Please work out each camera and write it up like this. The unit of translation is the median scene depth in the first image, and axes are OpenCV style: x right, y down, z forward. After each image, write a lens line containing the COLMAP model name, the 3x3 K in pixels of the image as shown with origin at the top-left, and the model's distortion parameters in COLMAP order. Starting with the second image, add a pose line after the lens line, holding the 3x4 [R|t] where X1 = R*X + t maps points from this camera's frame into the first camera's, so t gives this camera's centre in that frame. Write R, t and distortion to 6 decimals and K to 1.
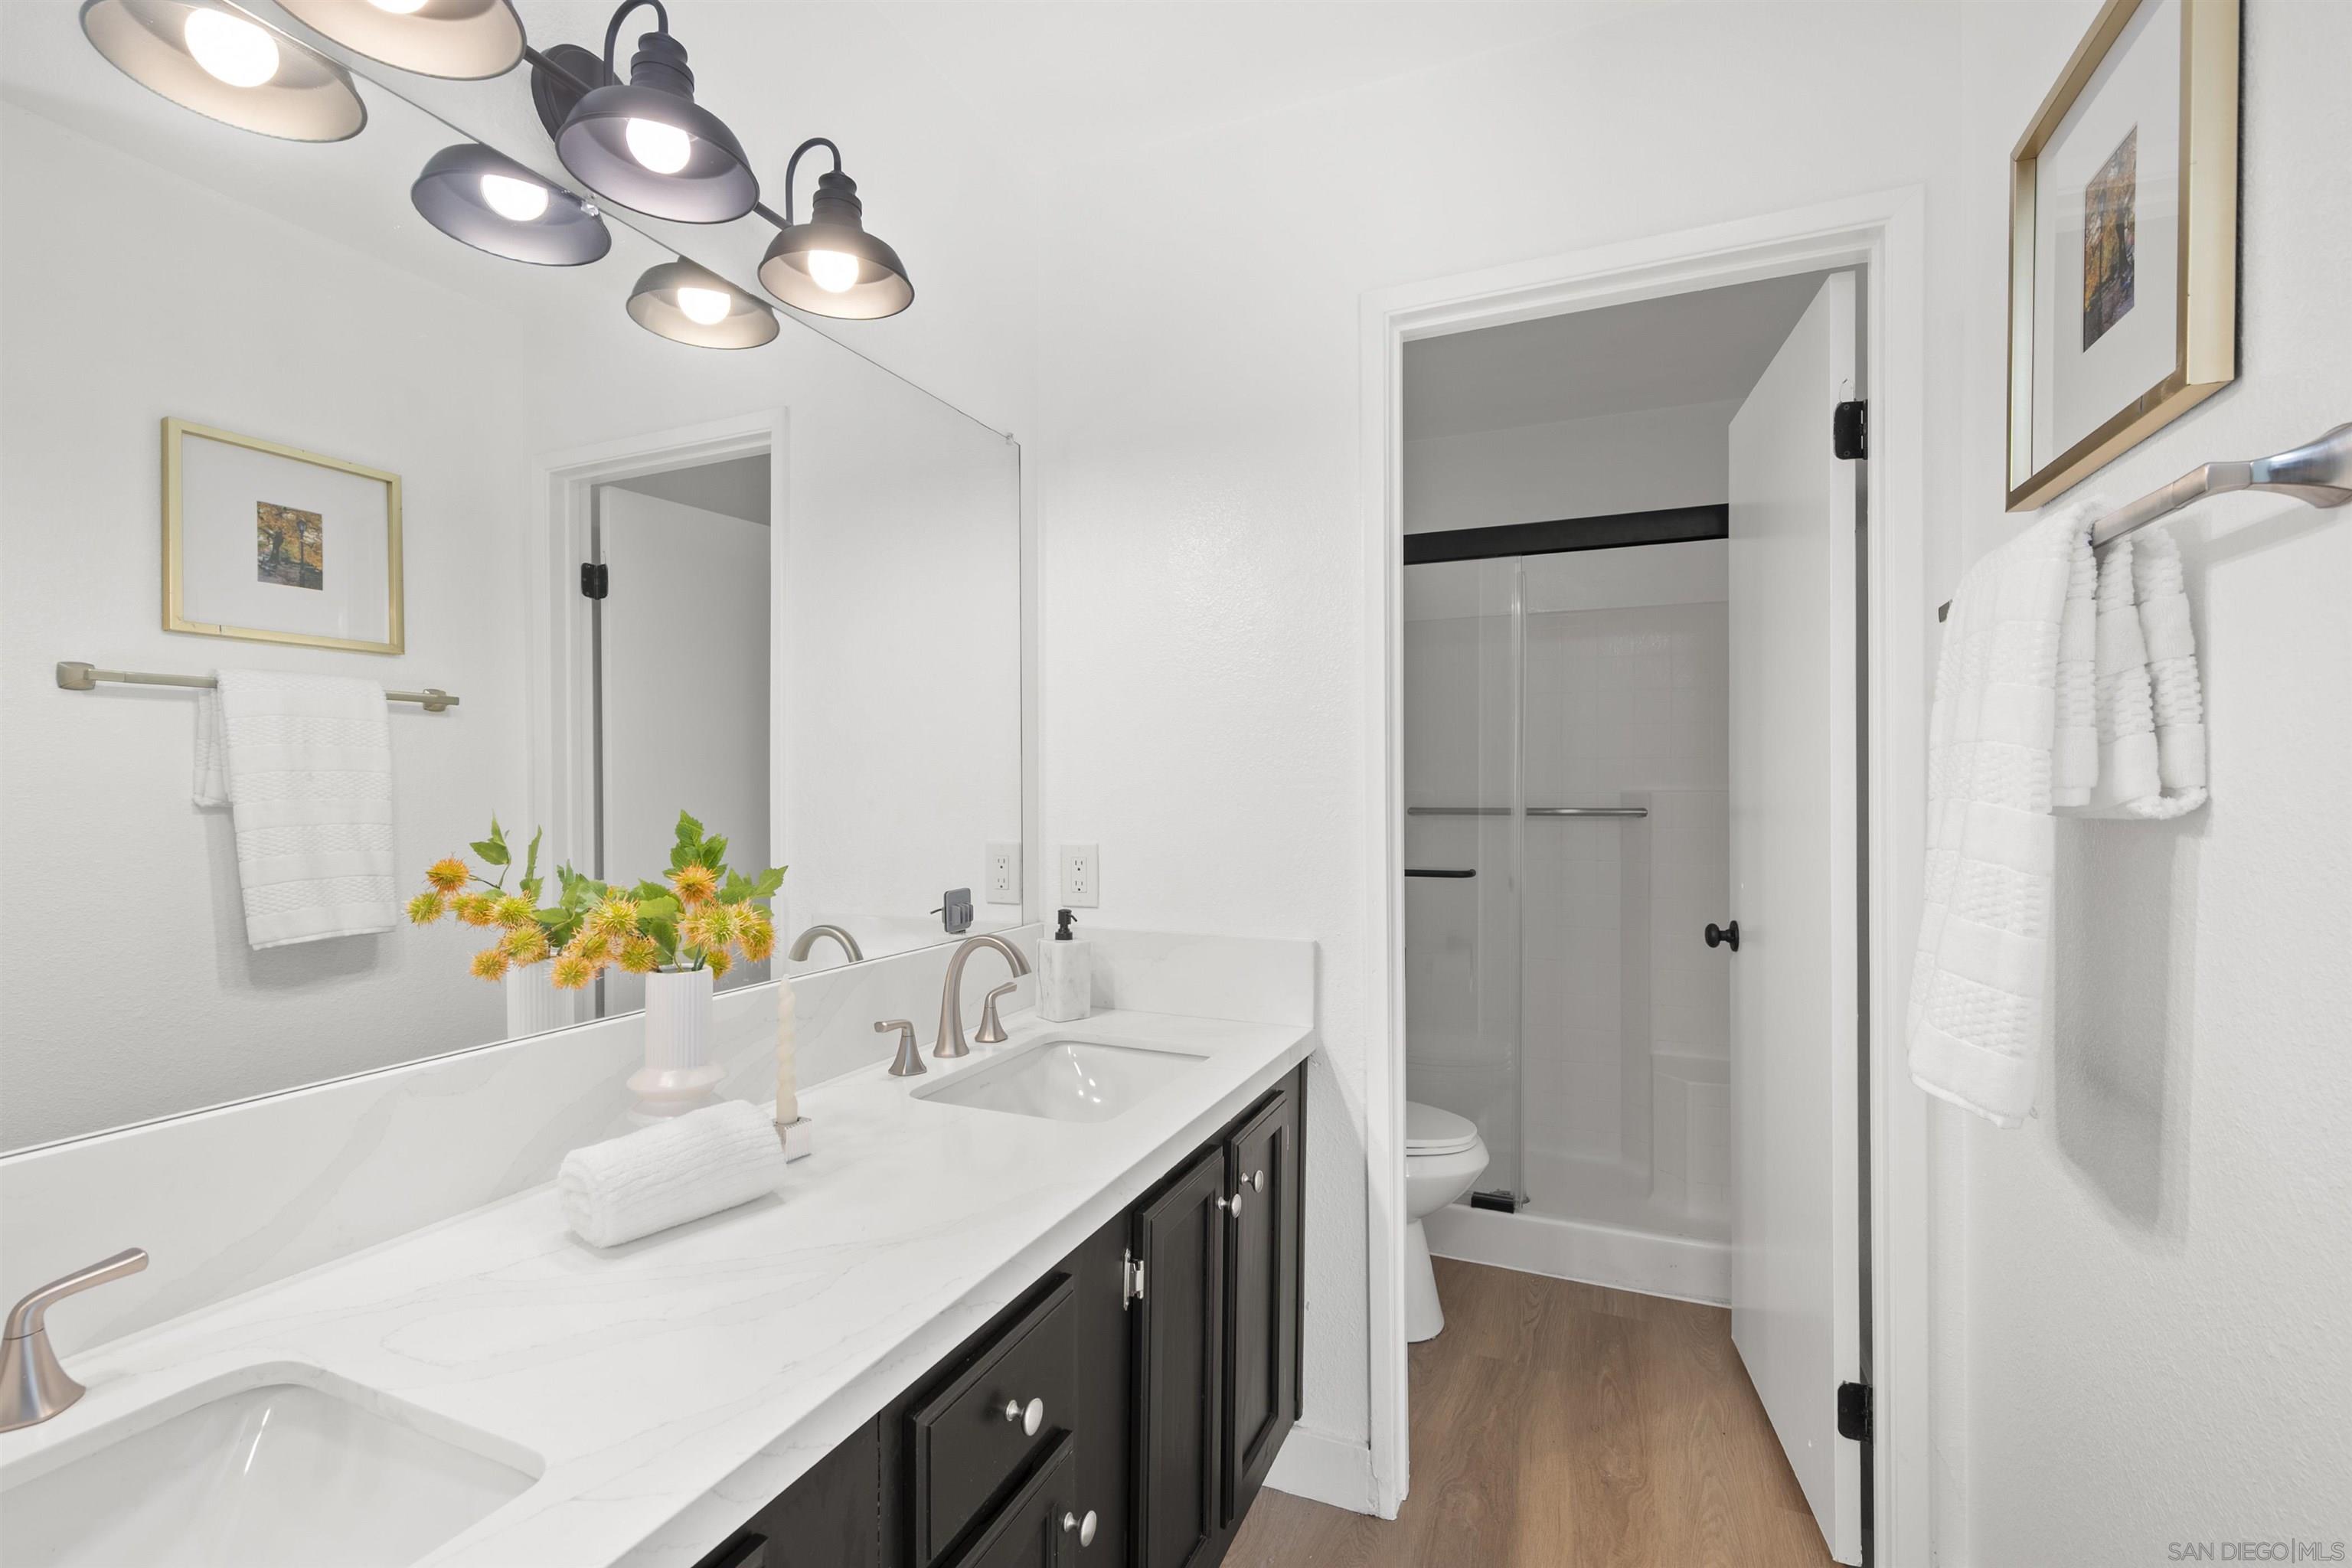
lens RADIAL K [[1047.9, 0, 1170.1], [0, 1047.9, 794.7], [0, 0, 1]] dist [-0.000692, -0.000051]
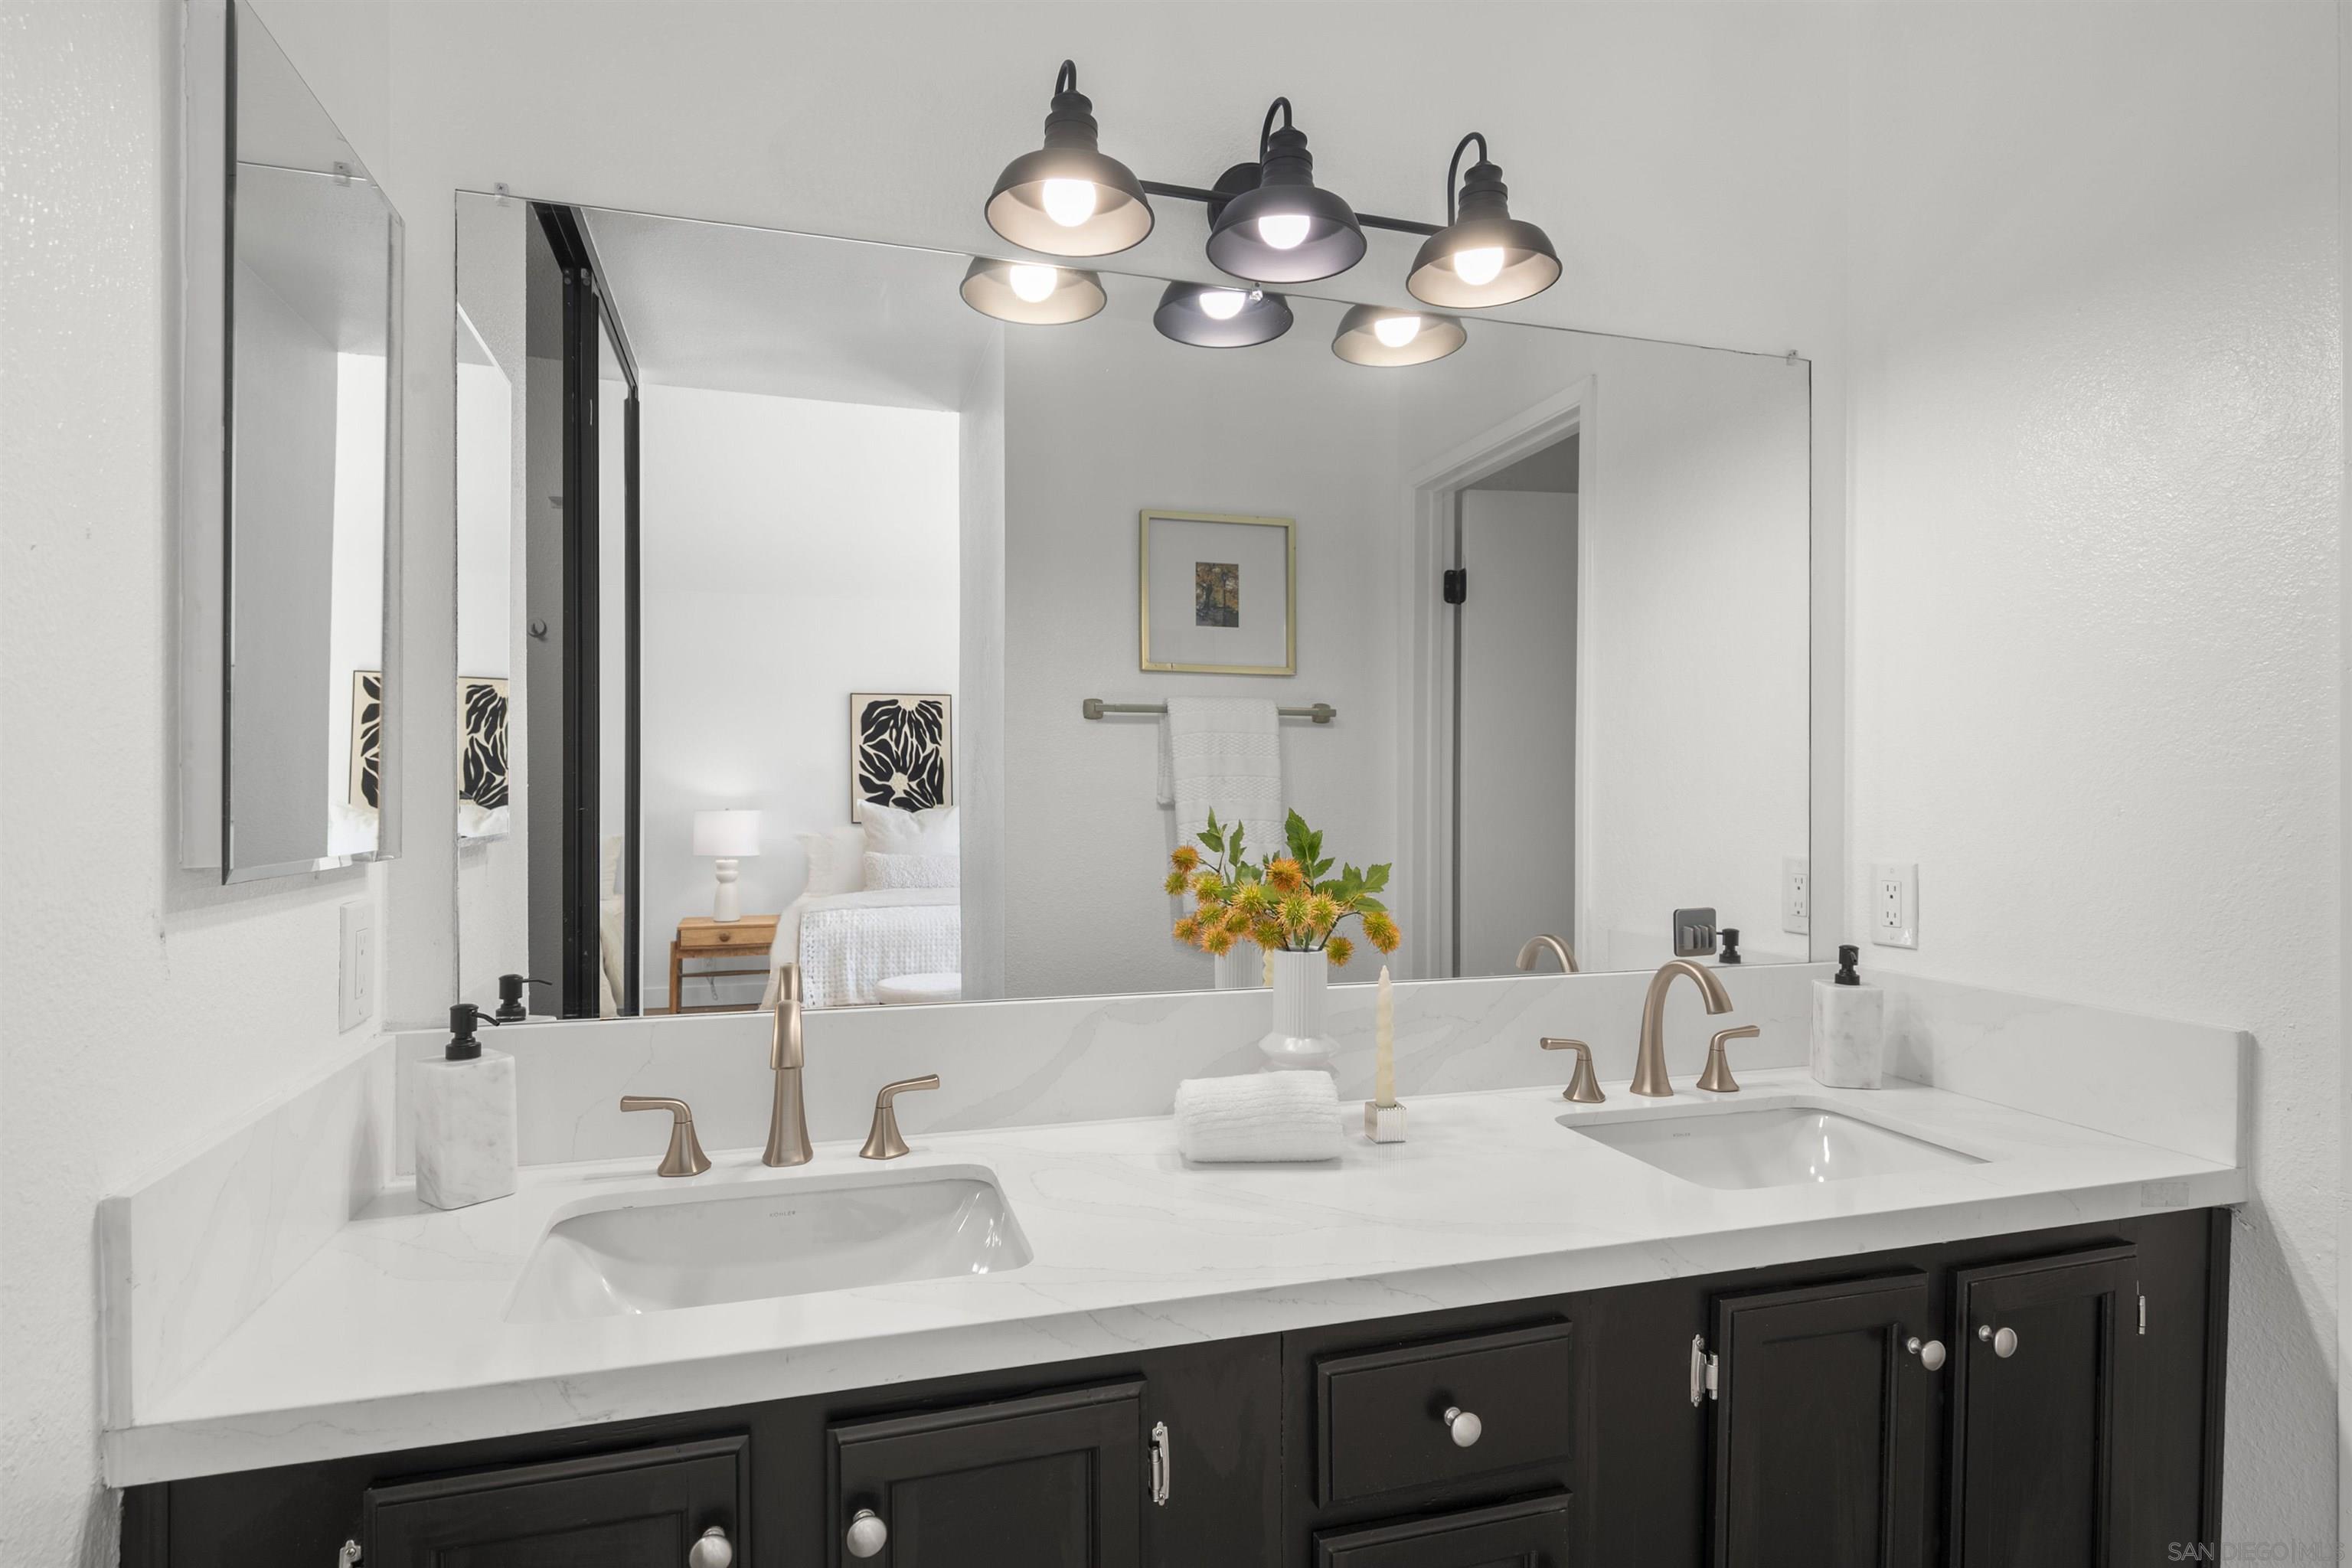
lens RADIAL K [[1236.3, 0, 1173.9], [0, 1236.3, 808.7], [0, 0, 1]] dist [-0.002258, 0.000153]
pose [[0.645561, 0.011520, -0.763621, 0.282975], [-0.006255, 0.999932, 0.009797, 0.001671], [0.763683, -0.001548, 0.645590, 0.022997]]
